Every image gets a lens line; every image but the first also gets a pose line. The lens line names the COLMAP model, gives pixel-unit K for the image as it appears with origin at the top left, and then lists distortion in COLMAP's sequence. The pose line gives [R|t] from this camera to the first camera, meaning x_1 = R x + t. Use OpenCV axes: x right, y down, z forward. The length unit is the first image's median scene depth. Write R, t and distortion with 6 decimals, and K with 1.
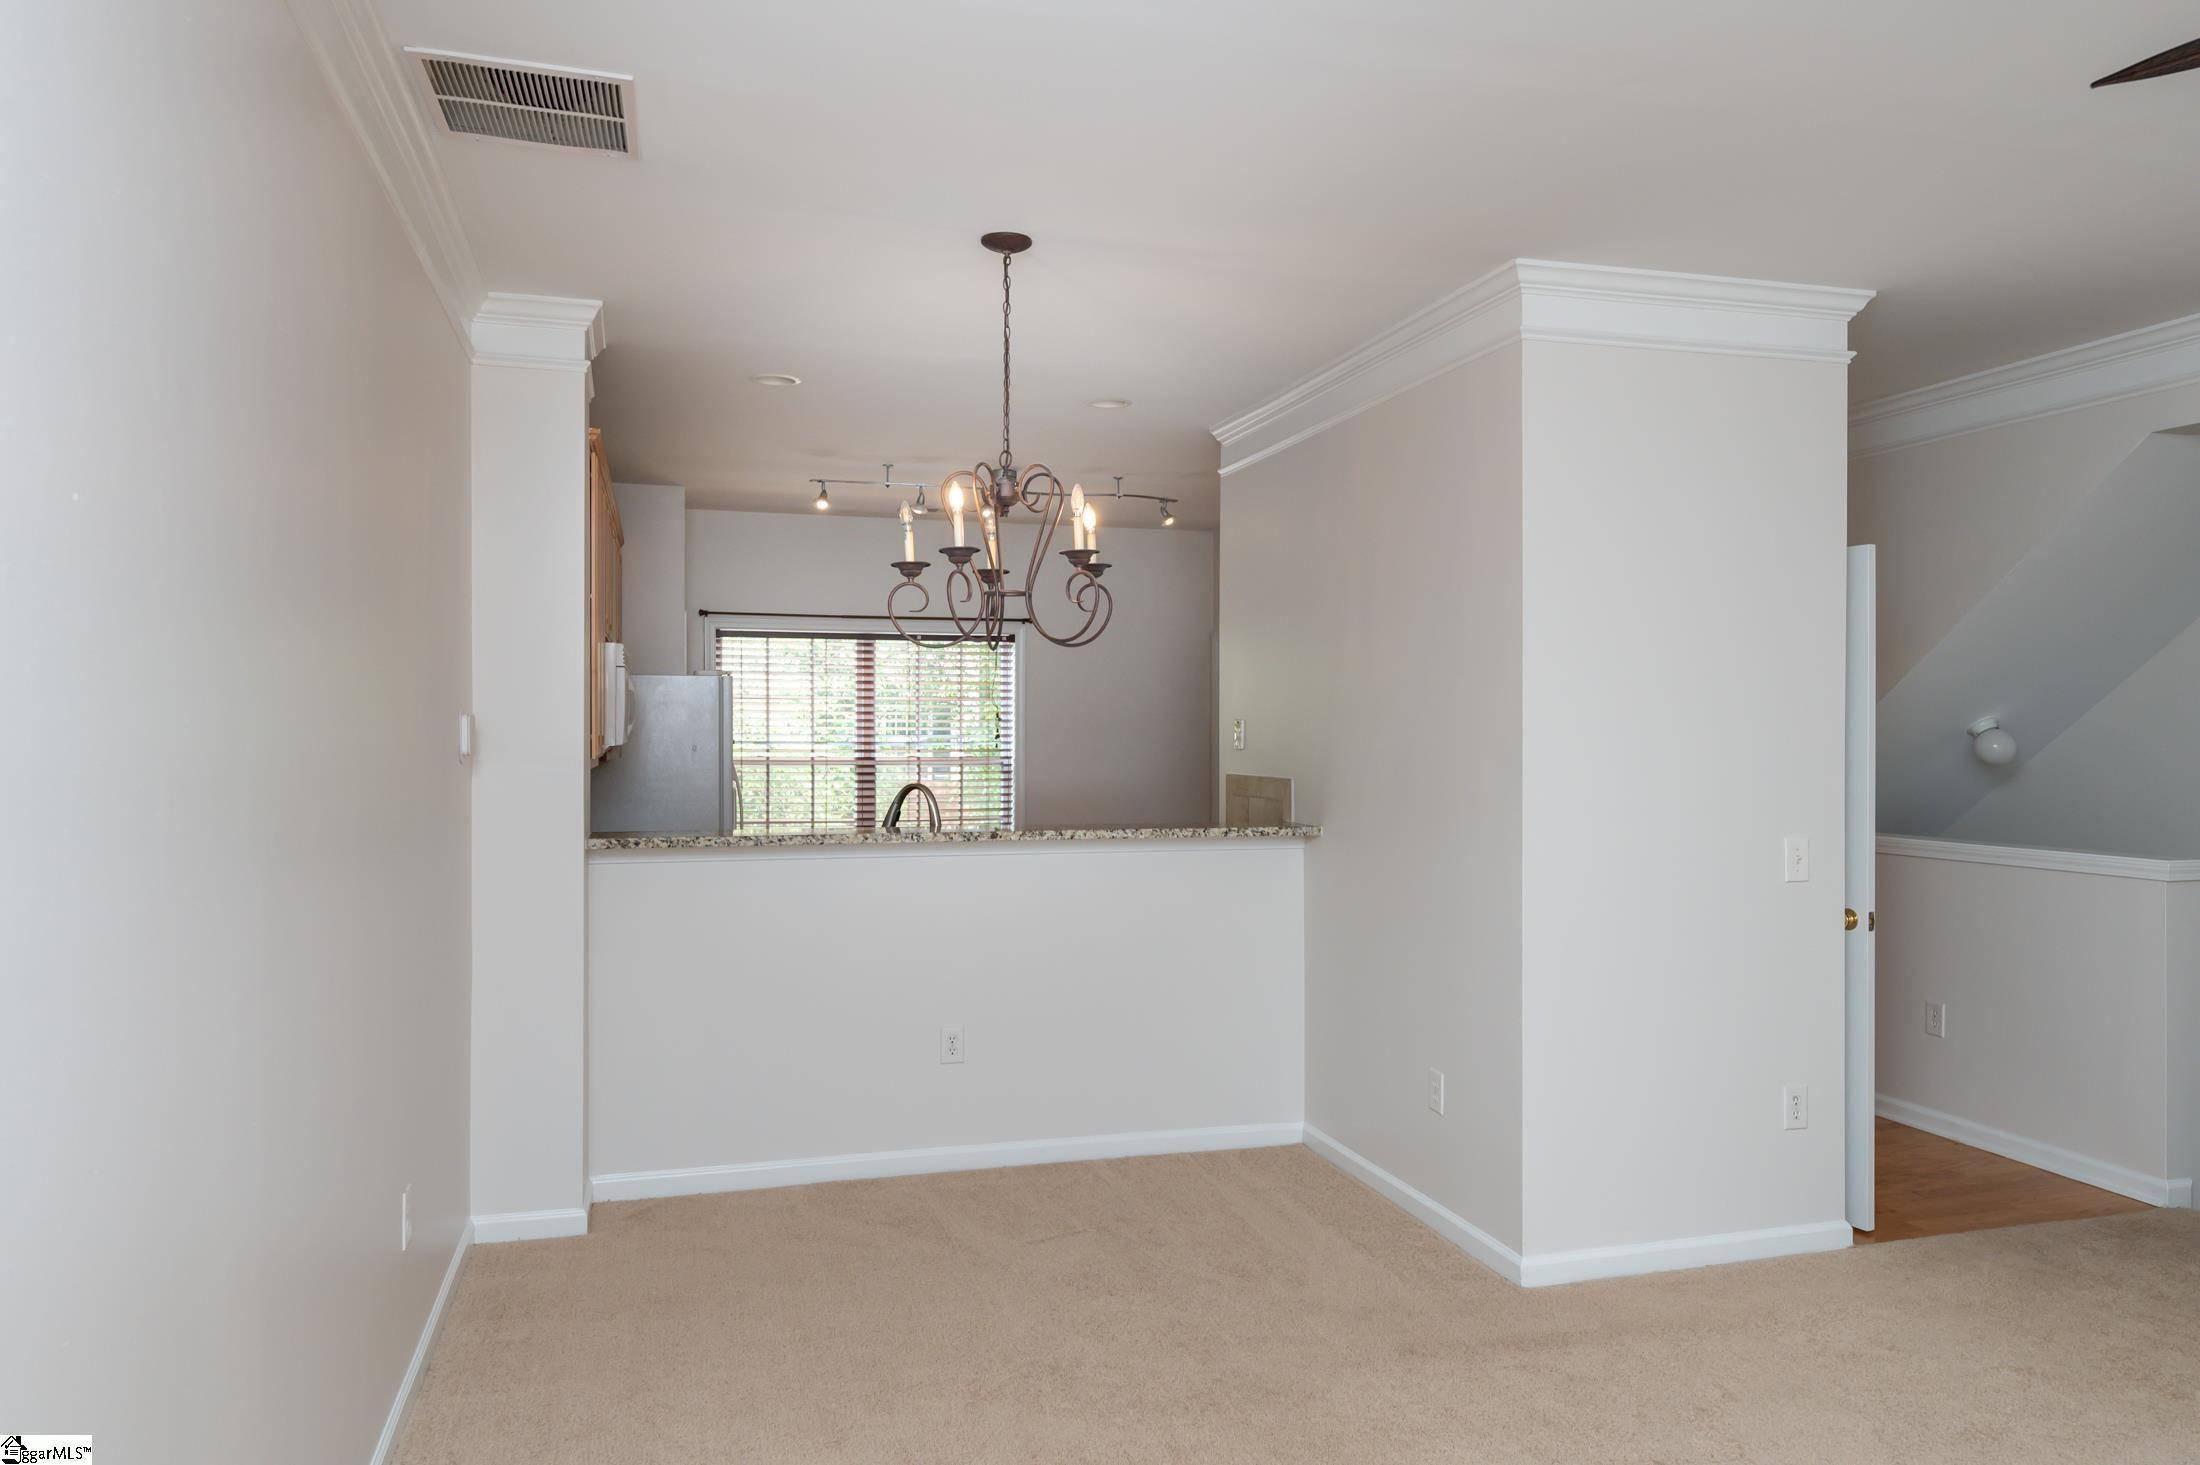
lens RADIAL K [[1488.2, 0, 1100.0], [0, 1488.2, 732.5], [0, 0, 1]] dist [0.026168, -0.035215]
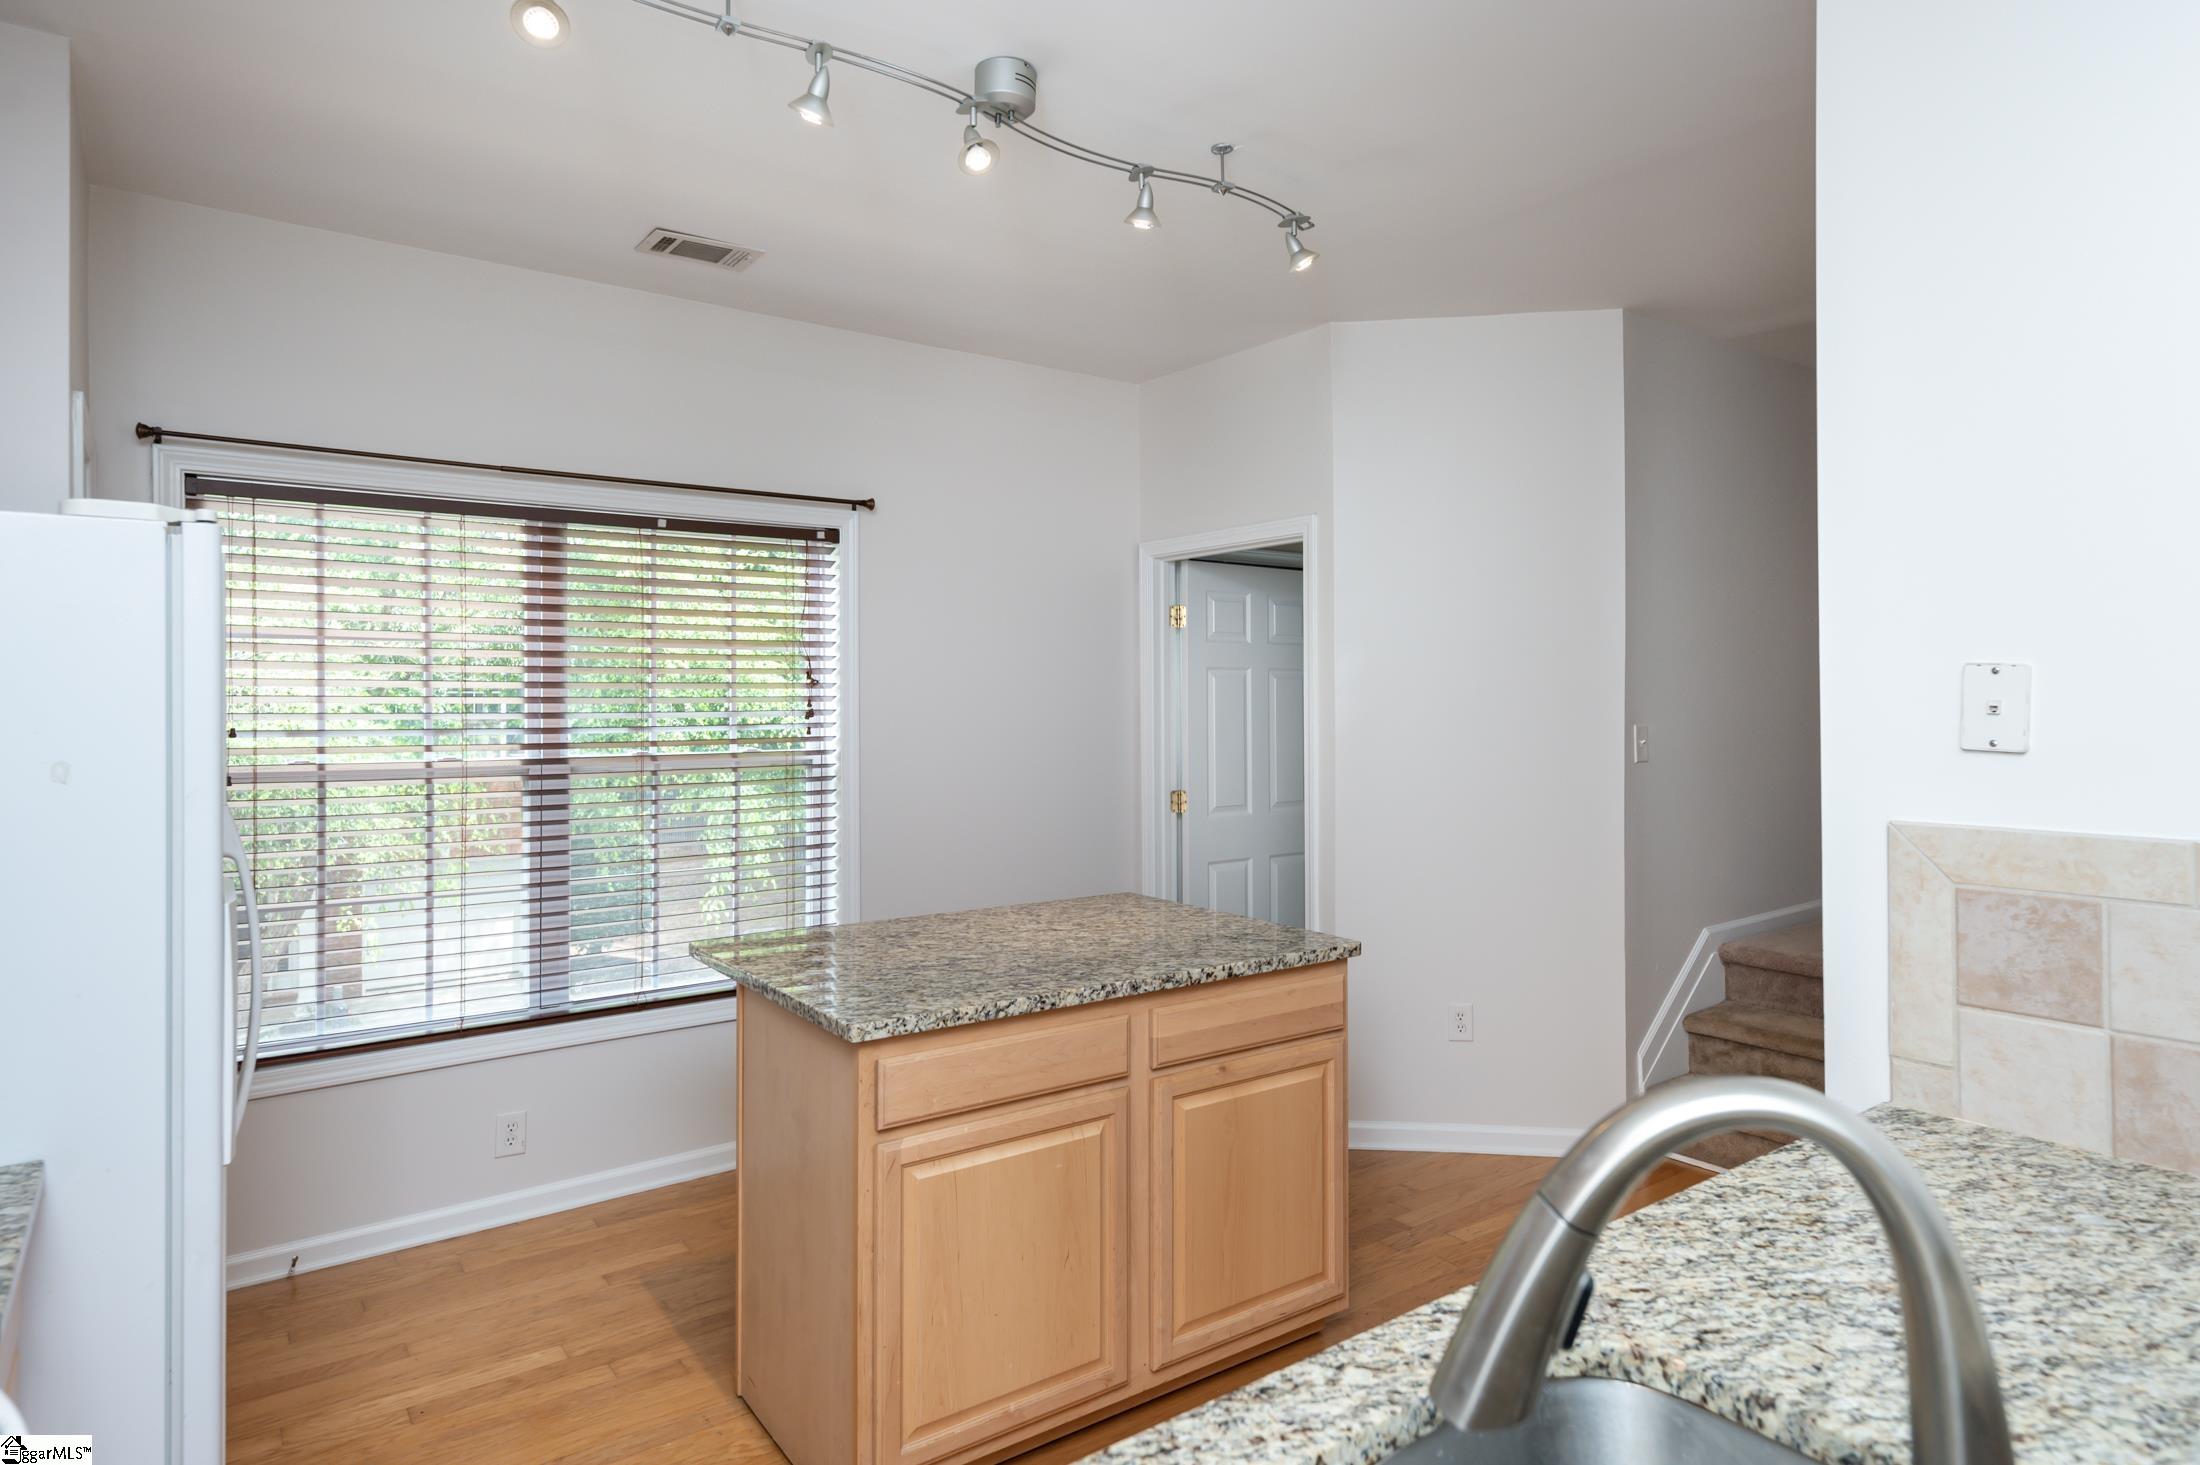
lens RADIAL K [[1241.4, 0, 1099.5], [0, 1241.4, 687.1], [0, 0, 1]] dist [-0.001288, -0.000525]
pose [[0.935881, -0.001003, 0.352316, -0.236195], [0.005636, 0.999911, -0.012125, -0.001978], [-0.352272, 0.013333, 0.935803, 0.991736]]
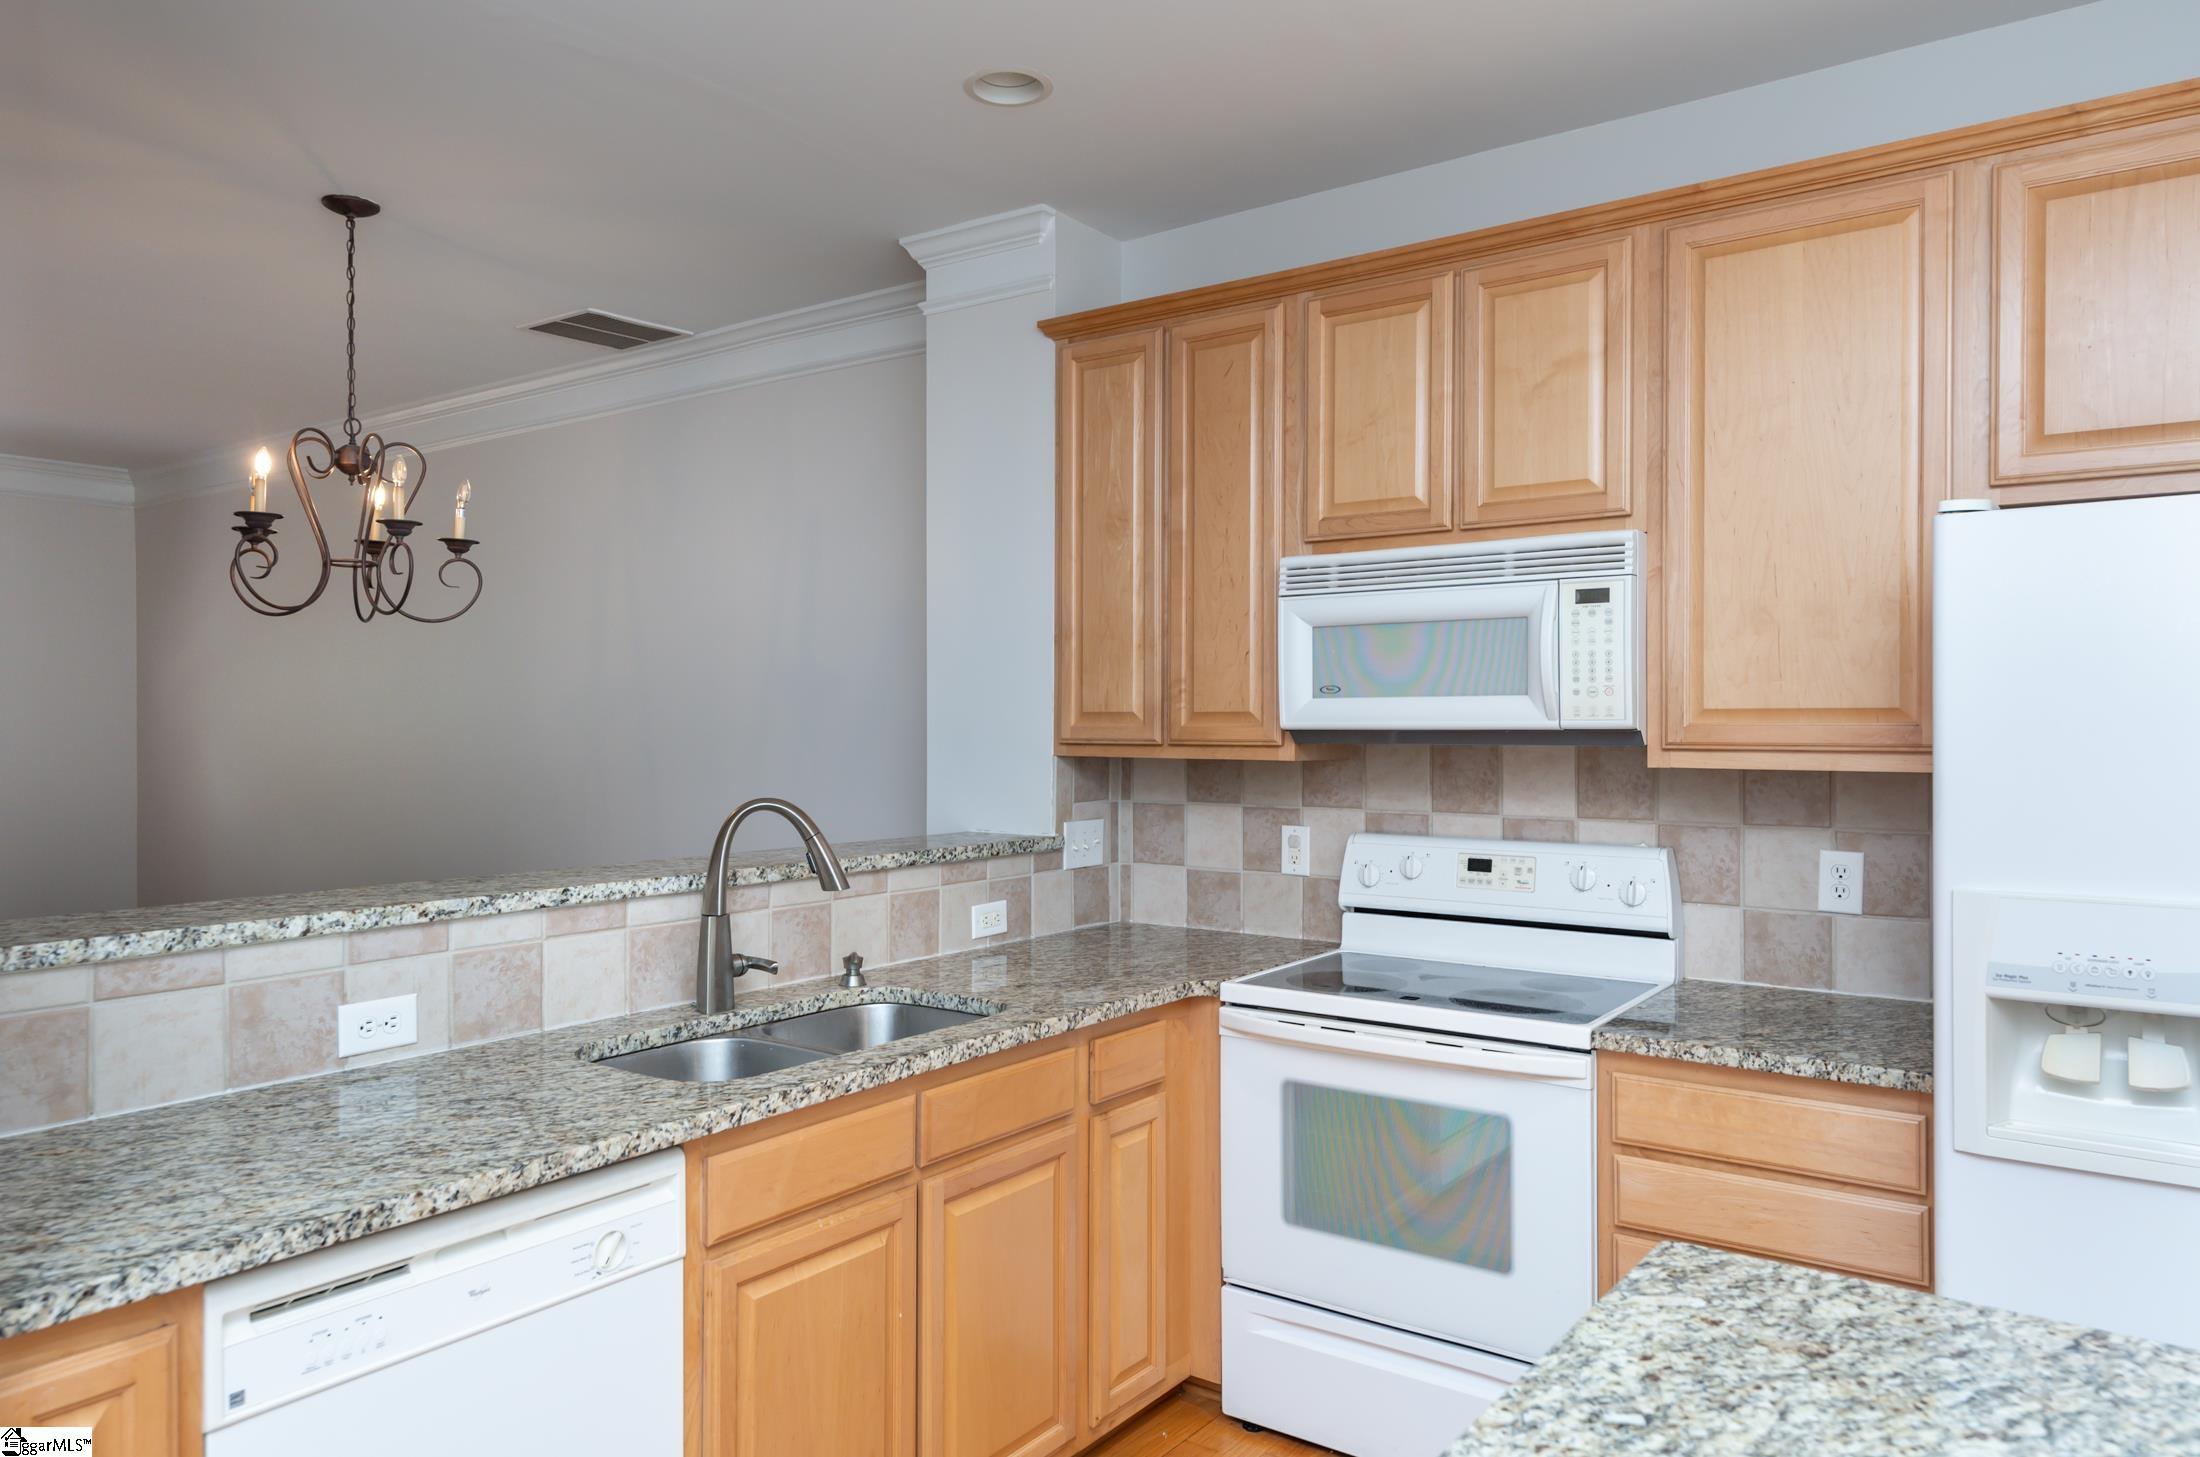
lens RADIAL K [[1427.9, 0, 1100.0], [0, 1427.9, 728.5], [0, 0, 1]] dist [0.018507, -0.004194]
pose [[-0.787227, 0.004982, -0.616643, 0.095370], [-0.000715, 0.999959, 0.008991, 0.005330], [0.616662, 0.007519, -0.787192, 1.574823]]
